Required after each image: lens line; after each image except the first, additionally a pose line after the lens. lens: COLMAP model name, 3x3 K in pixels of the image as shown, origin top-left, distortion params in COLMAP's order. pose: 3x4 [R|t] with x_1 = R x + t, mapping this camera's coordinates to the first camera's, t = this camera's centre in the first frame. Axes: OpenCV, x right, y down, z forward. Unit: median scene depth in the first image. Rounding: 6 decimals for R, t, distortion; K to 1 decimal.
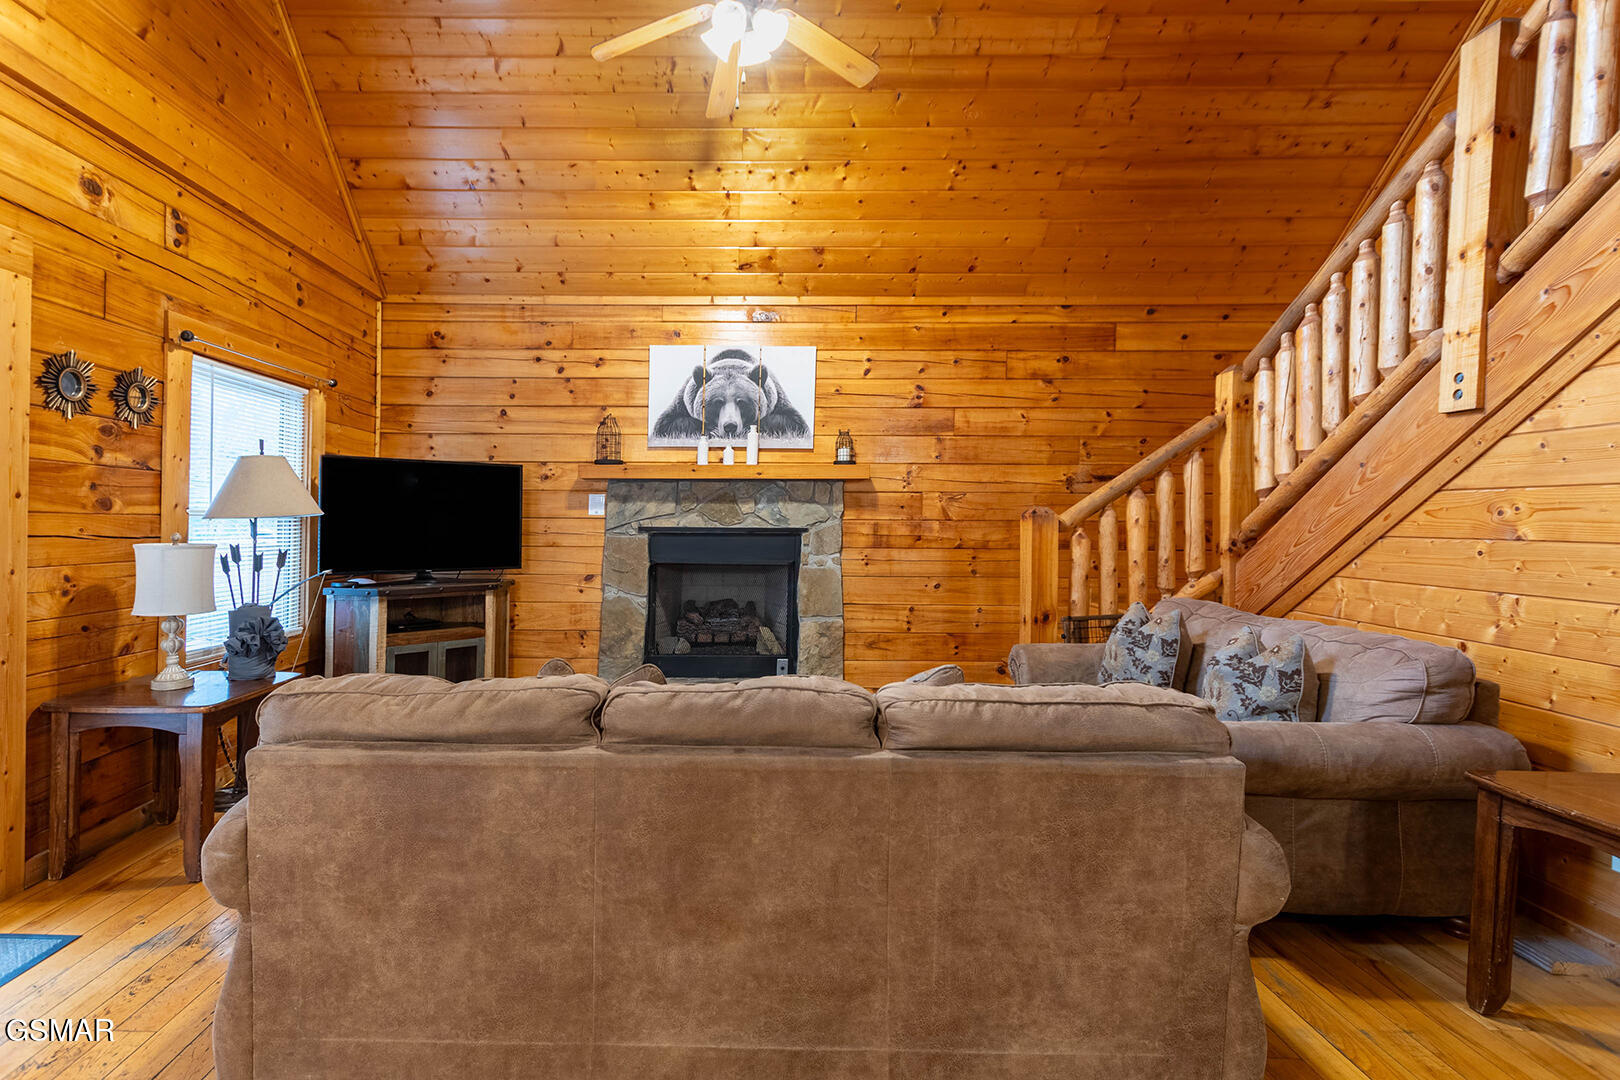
lens RADIAL K [[775.1, 0, 729.5], [0, 775.1, 542.7], [0, 0, 1]] dist [0.011971, -0.000124]
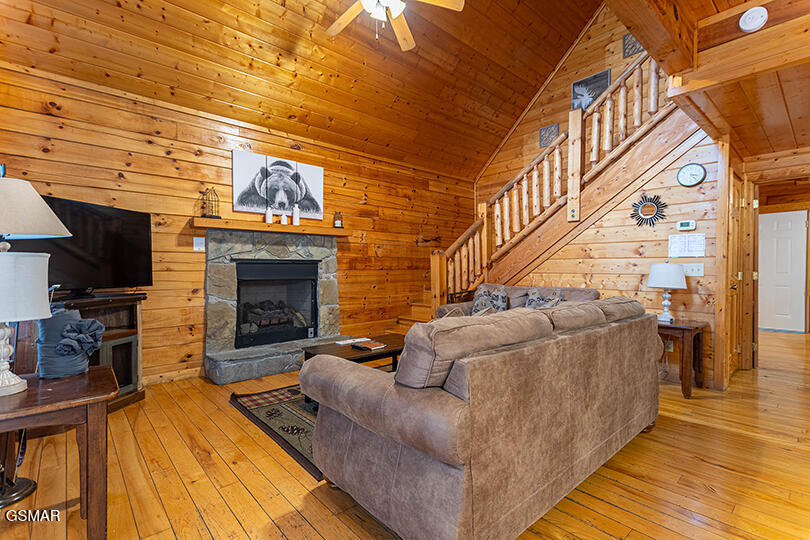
lens RADIAL K [[372.5, 0, 406.1], [0, 372.5, 282.8], [0, 0, 1]] dist [0.020767, -0.008754]
pose [[0.738521, -0.033026, 0.673421, -0.379017], [0.026438, 0.999450, 0.020022, 0.025783], [-0.673712, 0.003017, 0.738988, 0.160129]]
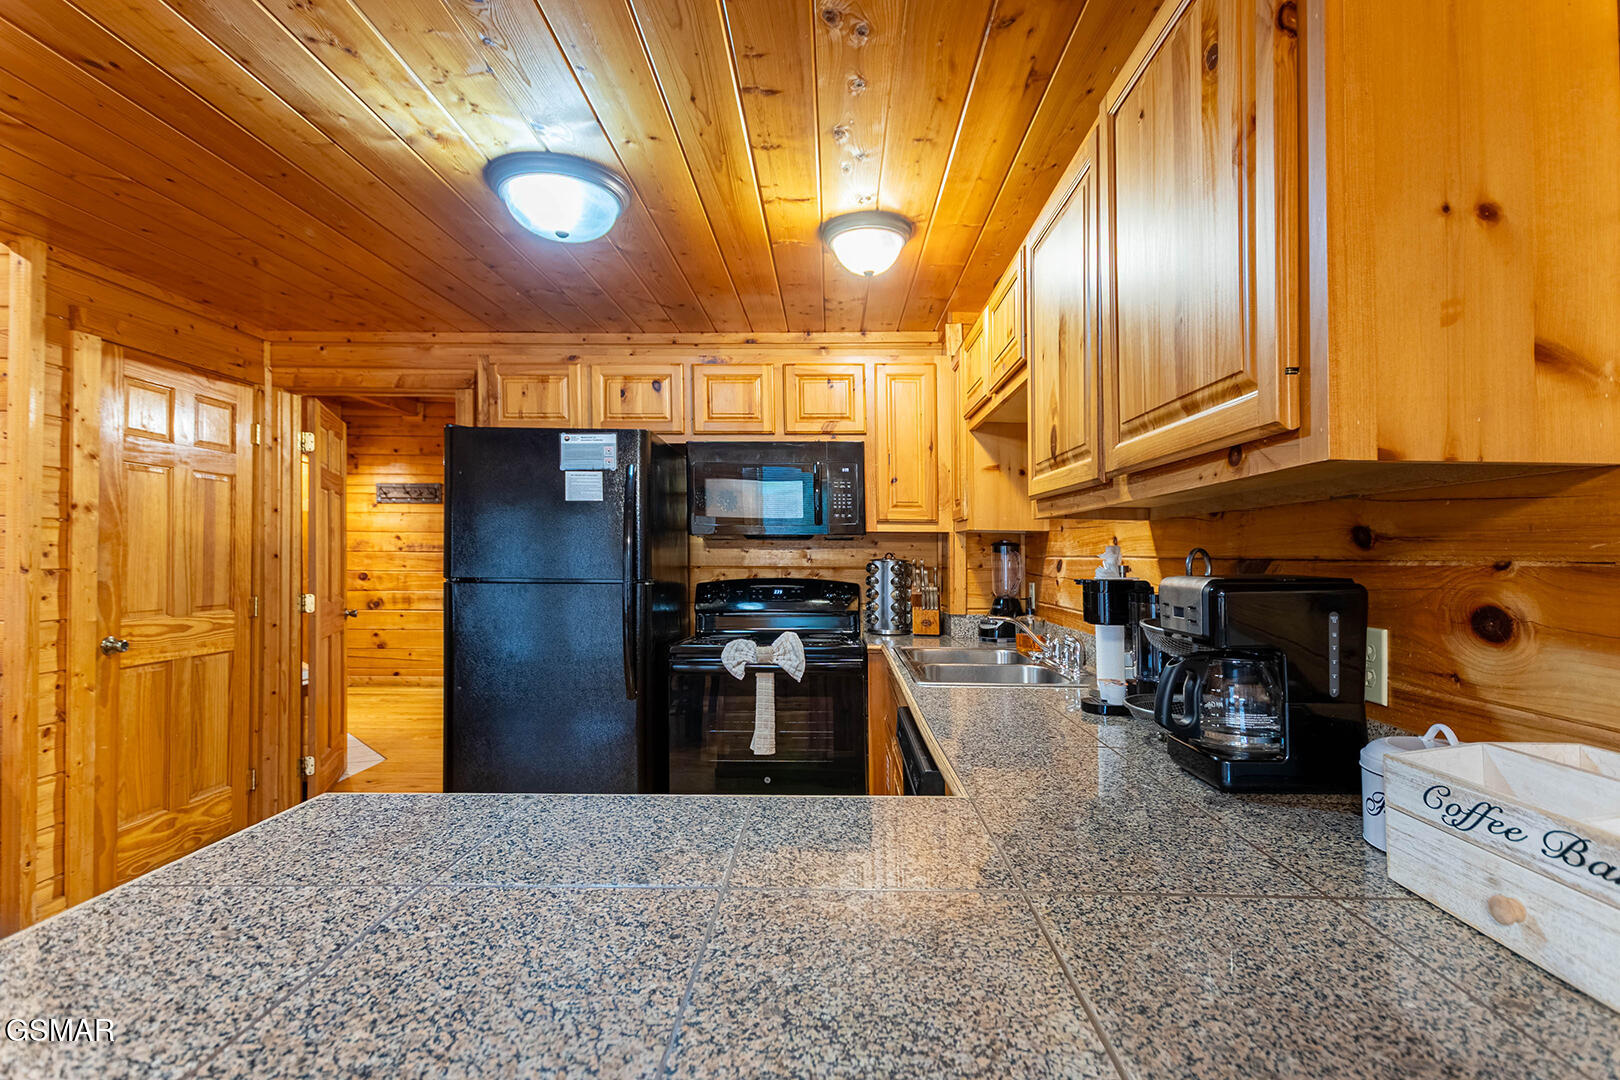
lens RADIAL K [[766.5, 0, 819.6], [0, 766.5, 547.6], [0, 0, 1]] dist [0.022518, -0.010669]
pose [[0.006659, 0.002430, 0.999975, -0.001311], [0.020046, 0.999796, -0.002564, 0.005097], [-0.999777, 0.020062, 0.006609, -0.245998]]
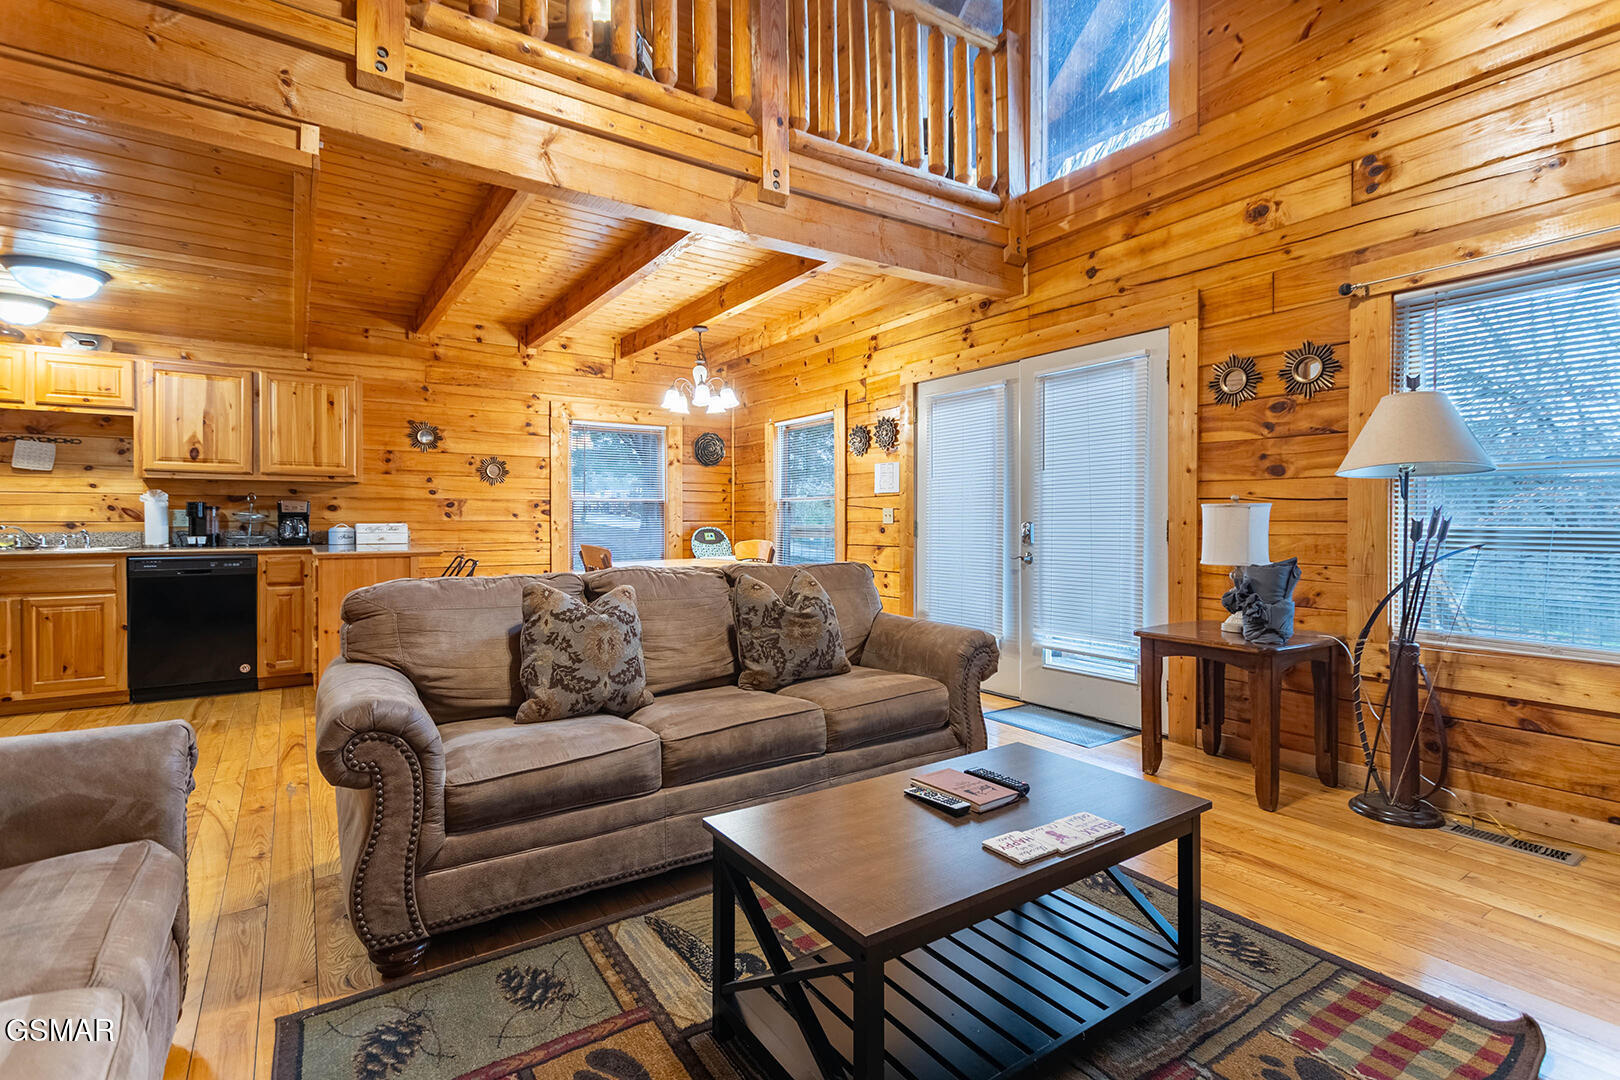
lens RADIAL K [[758.7, 0, 806.9], [0, 758.7, 523.8], [0, 0, 1]] dist [0.023923, -0.009104]
pose [[-0.829298, -0.004034, -0.558792, 0.241782], [-0.020581, 0.999516, 0.023329, 0.009833], [0.558427, 0.030847, -0.828980, 0.900212]]
